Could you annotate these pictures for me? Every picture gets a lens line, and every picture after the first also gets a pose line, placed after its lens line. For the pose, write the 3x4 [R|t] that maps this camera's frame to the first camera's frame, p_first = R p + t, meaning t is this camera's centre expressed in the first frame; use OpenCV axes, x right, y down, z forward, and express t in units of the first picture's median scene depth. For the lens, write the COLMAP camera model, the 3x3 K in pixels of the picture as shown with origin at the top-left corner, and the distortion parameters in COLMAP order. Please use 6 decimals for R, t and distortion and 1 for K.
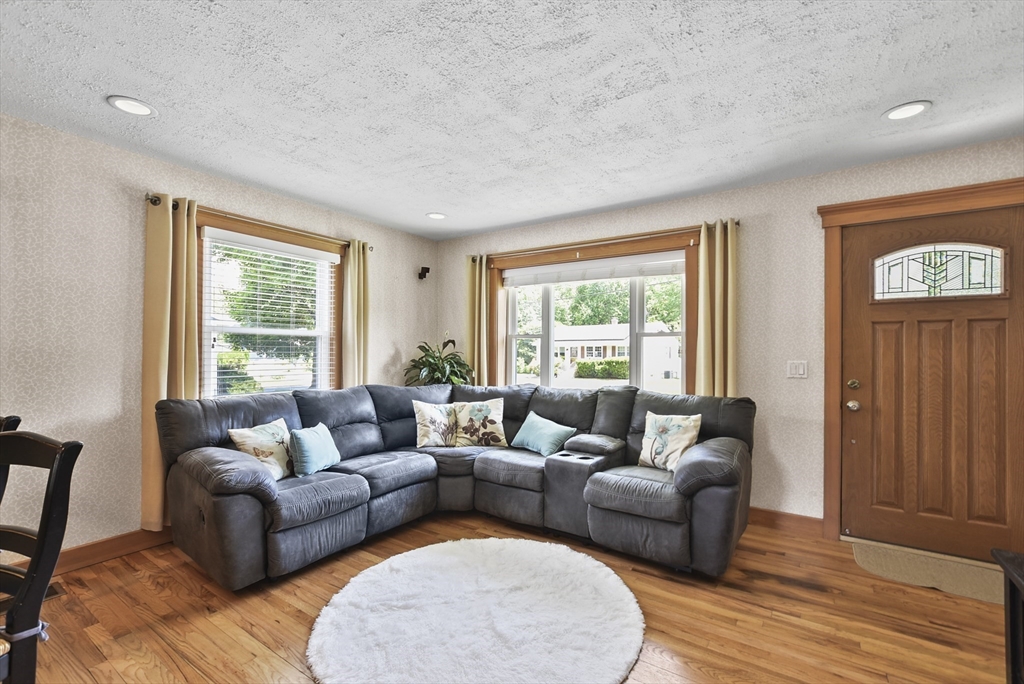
lens RADIAL K [[448.1, 0, 509.1], [0, 448.1, 347.2], [0, 0, 1]] dist [-0.012902, 0.003467]
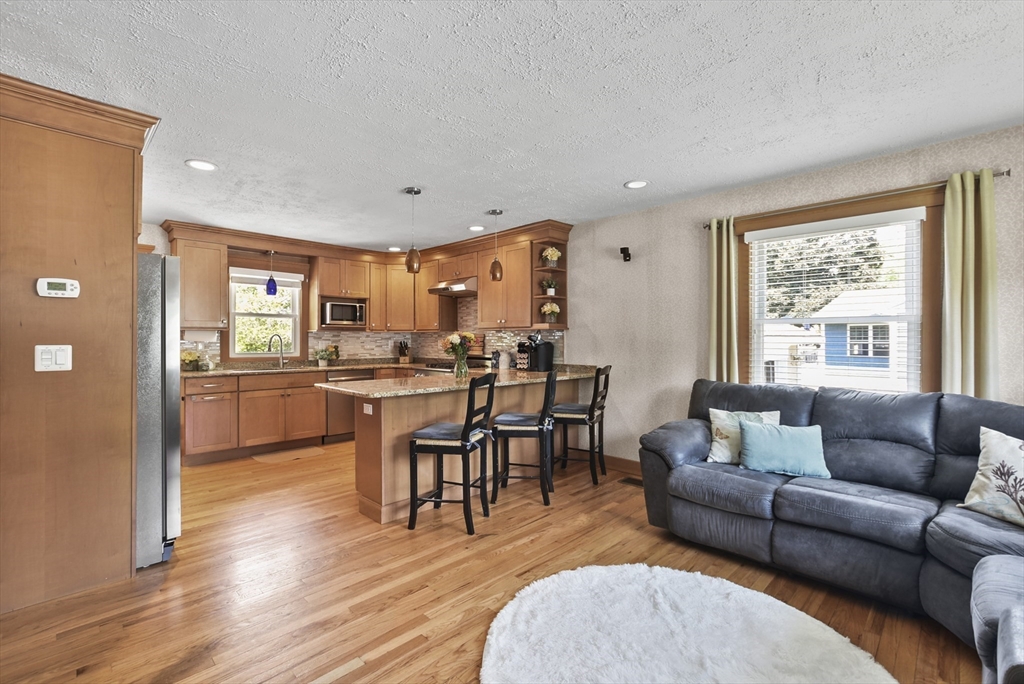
lens RADIAL K [[448.1, 0, 512.3], [0, 448.1, 338.2], [0, 0, 1]] dist [-0.012902, 0.003467]
pose [[-0.181991, -0.009385, -0.983255, 0.577032], [0.006299, 0.999923, -0.010710, 0.007961], [0.983280, -0.008142, -0.181918, 0.644215]]
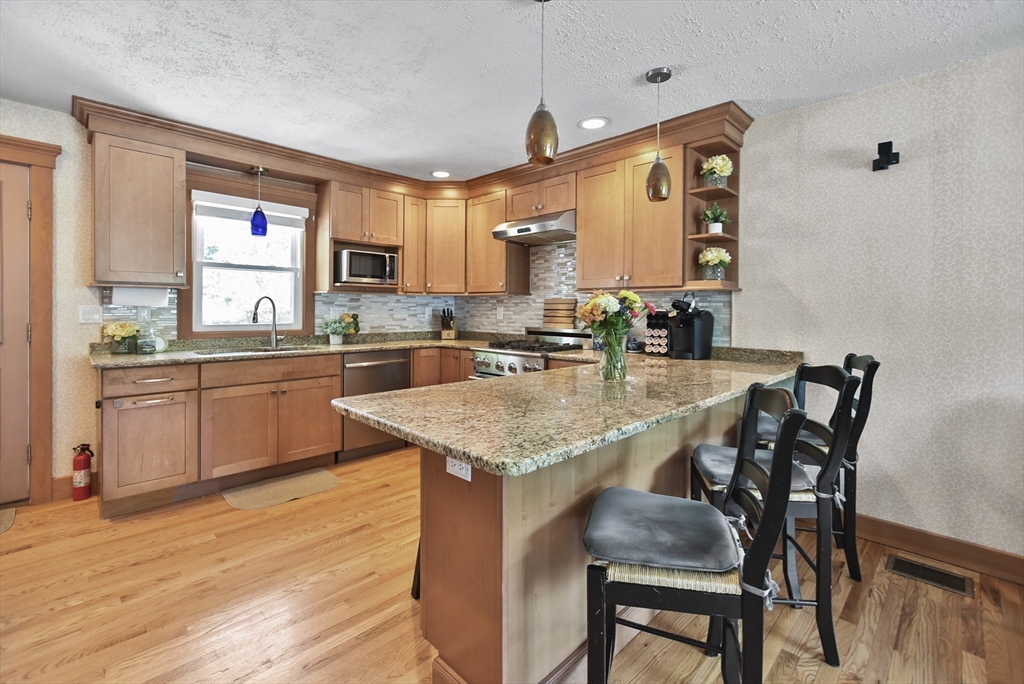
lens RADIAL K [[448.1, 0, 514.6], [0, 448.1, 309.1], [0, 0, 1]] dist [-0.012902, 0.003467]
pose [[-0.185174, -0.006300, -0.982686, 0.000858], [-0.001100, 0.999980, -0.006203, 0.007235], [0.982705, -0.000068, -0.185177, 0.232863]]
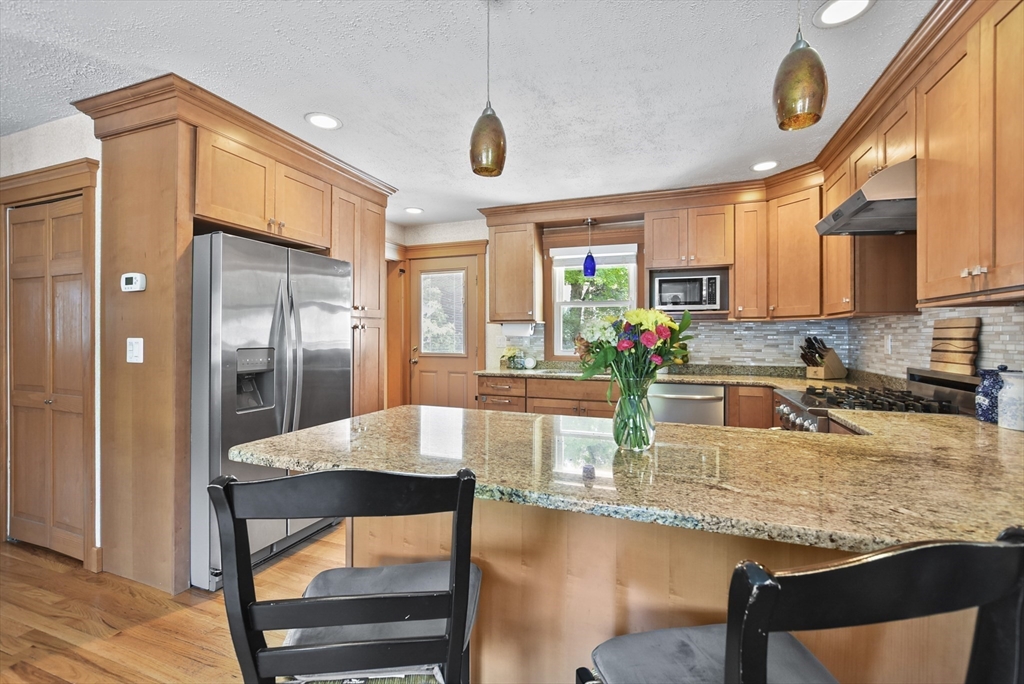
lens RADIAL K [[448.1, 0, 511.9], [0, 448.1, 333.7], [0, 0, 1]] dist [-0.012902, 0.003467]
pose [[-0.971857, -0.008499, -0.235417, -0.475026], [-0.005741, 0.999907, -0.012399, 0.005331], [0.235501, -0.010698, -0.971815, 0.660900]]
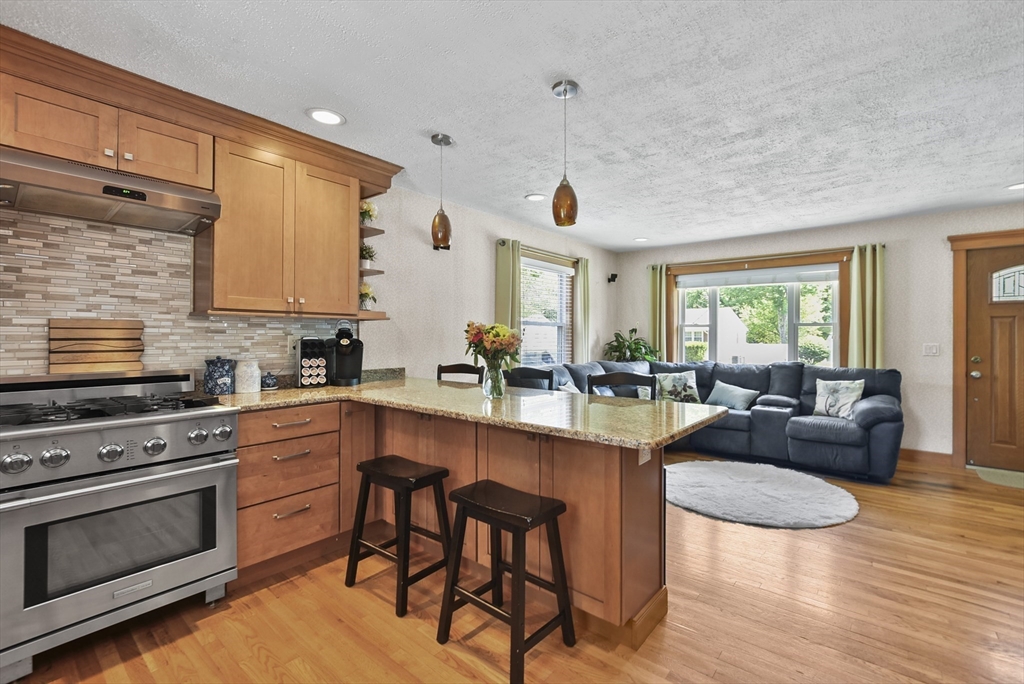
lens RADIAL K [[448.1, 0, 514.5], [0, 448.1, 332.9], [0, 0, 1]] dist [-0.012902, 0.003467]
pose [[0.995210, -0.002273, -0.097731, -0.576099], [0.002424, 0.999996, 0.001425, -0.009320], [0.097727, -0.001655, 0.995212, -0.577854]]
